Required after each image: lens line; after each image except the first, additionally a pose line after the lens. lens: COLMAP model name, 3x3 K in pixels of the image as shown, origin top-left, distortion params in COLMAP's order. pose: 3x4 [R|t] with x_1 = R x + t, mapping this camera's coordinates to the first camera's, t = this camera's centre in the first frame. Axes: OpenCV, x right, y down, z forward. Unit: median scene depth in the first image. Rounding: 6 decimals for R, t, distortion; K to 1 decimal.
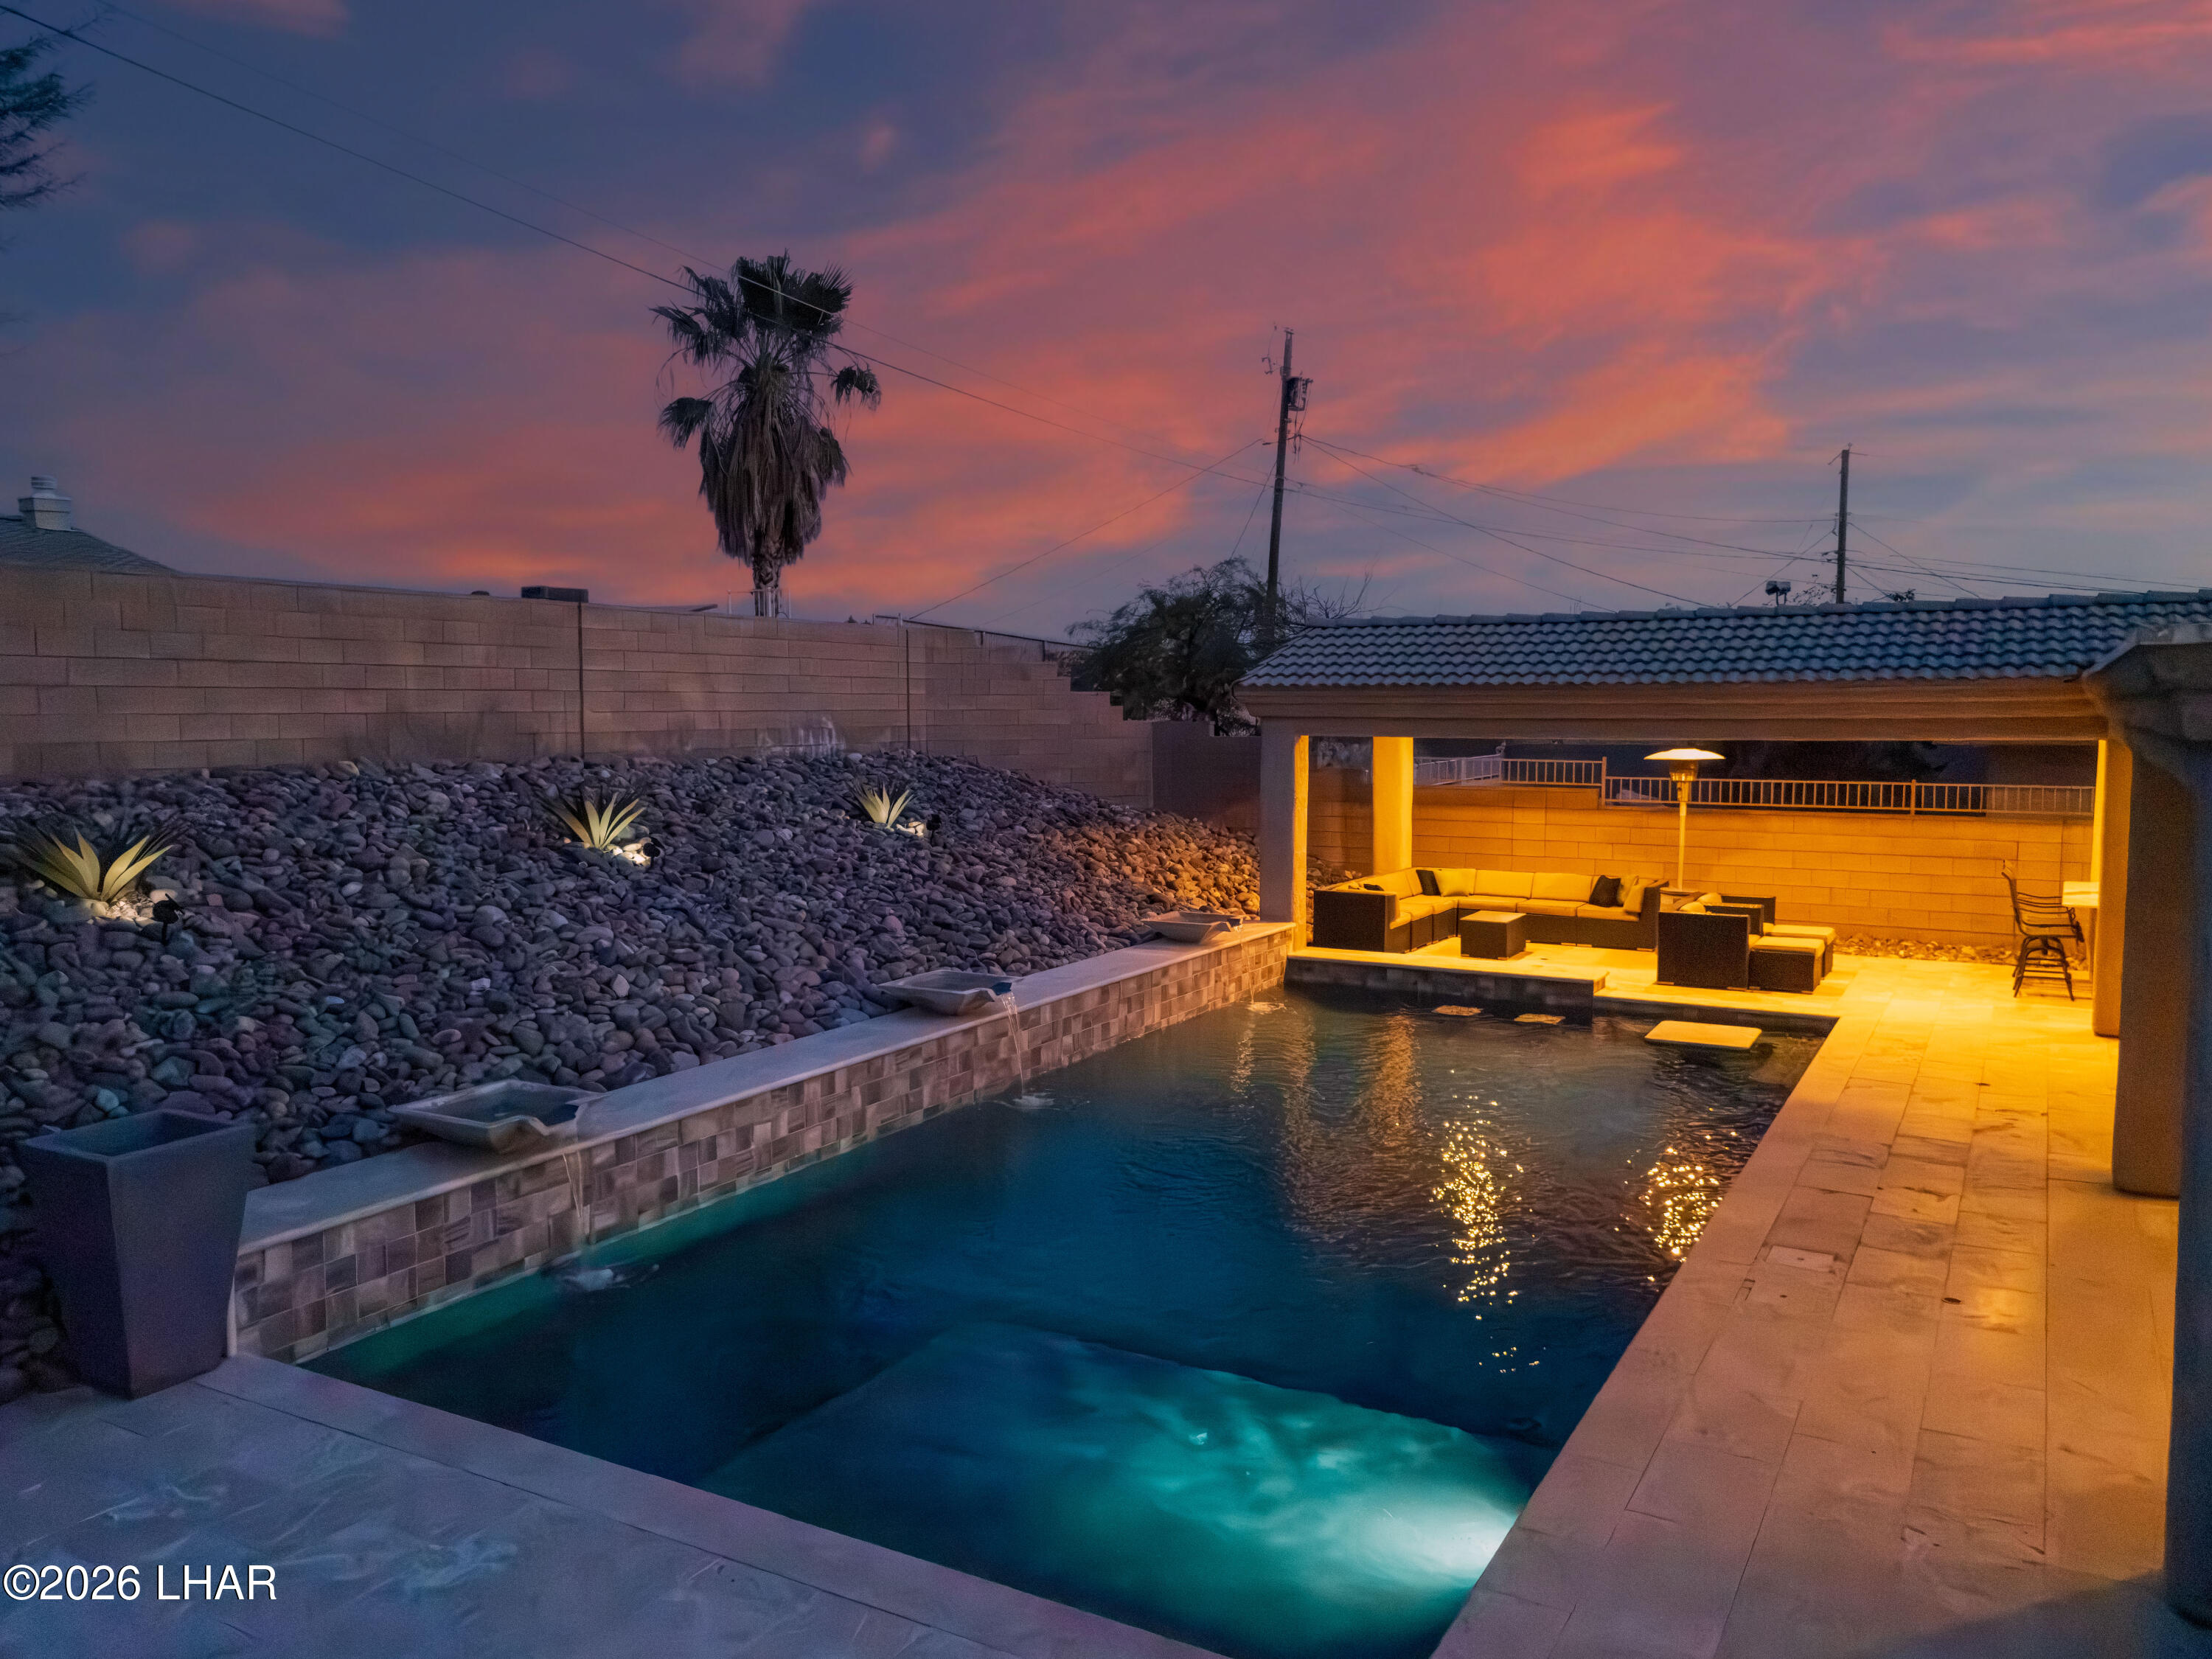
lens RADIAL K [[1627.4, 0, 1106.0], [0, 1627.4, 829.5], [0, 0, 1]] dist [0.086004, -0.000135]
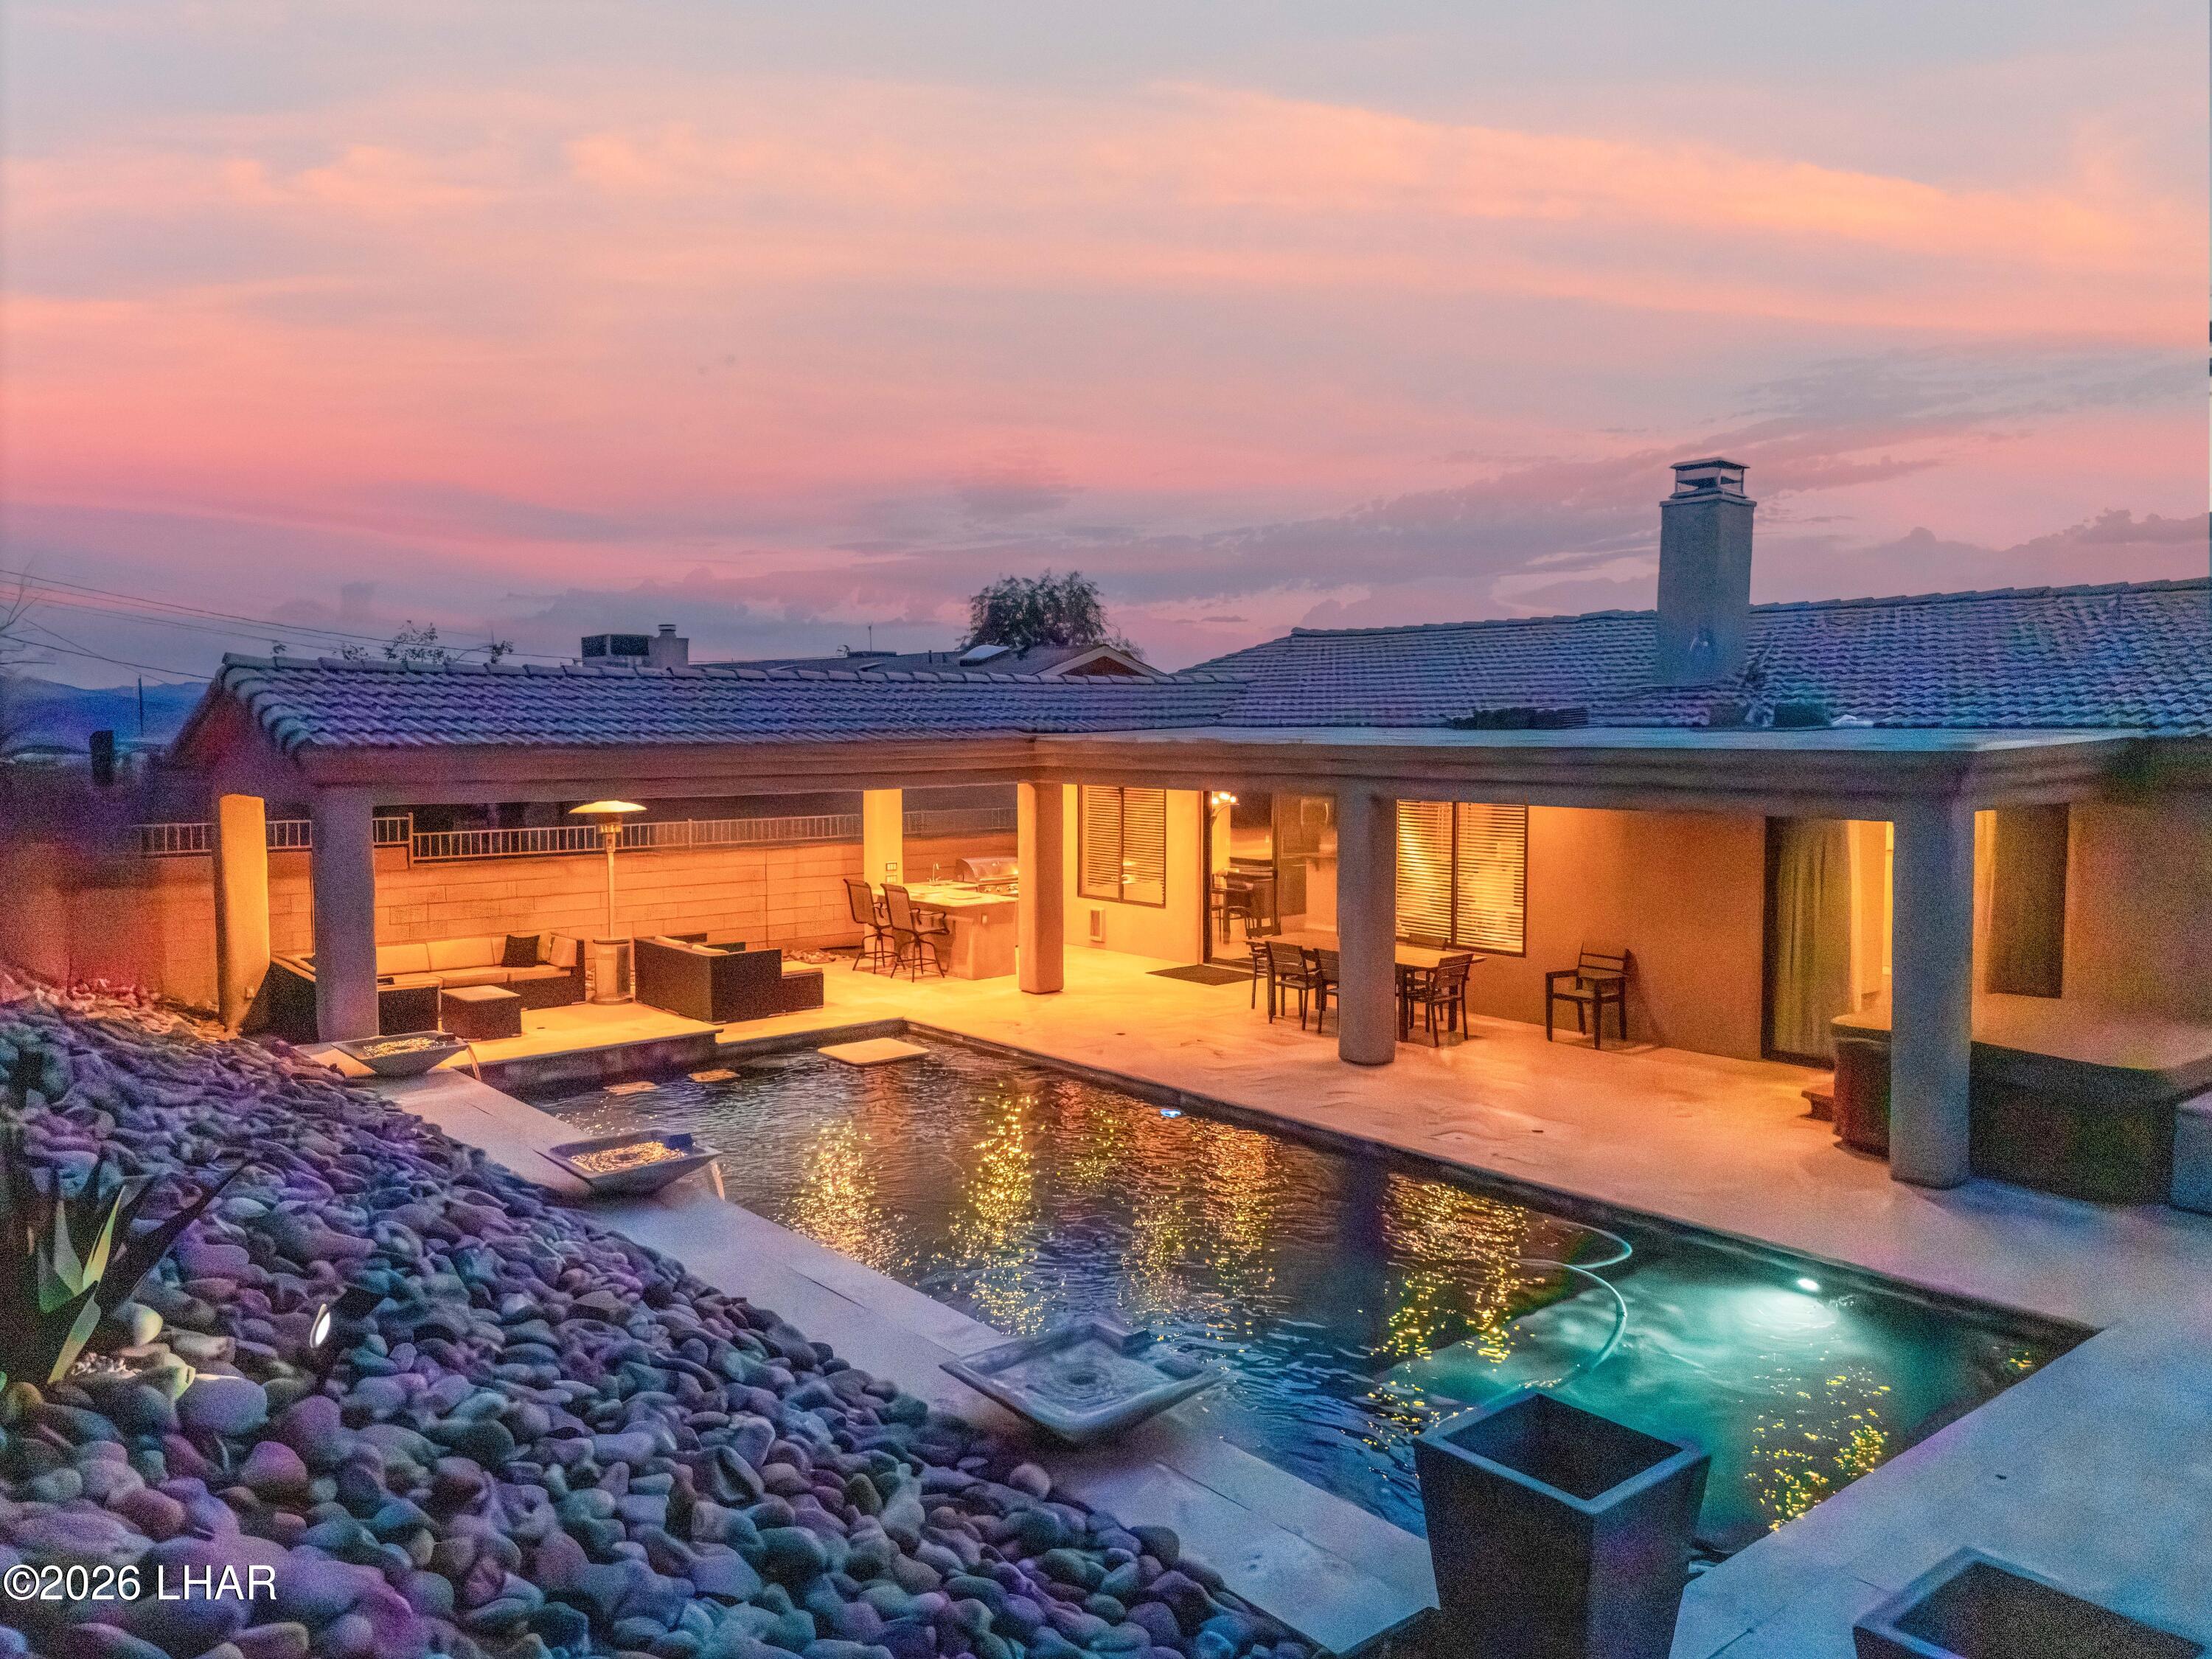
lens RADIAL K [[1627.4, 0, 1106.0], [0, 1627.4, 829.5], [0, 0, 1]] dist [0.086004, -0.000135]
pose [[0.349915, -0.043396, 0.935776, -0.488051], [0.070014, 0.997344, 0.020071, -0.029444], [-0.934161, 0.058494, 0.352024, 0.355630]]
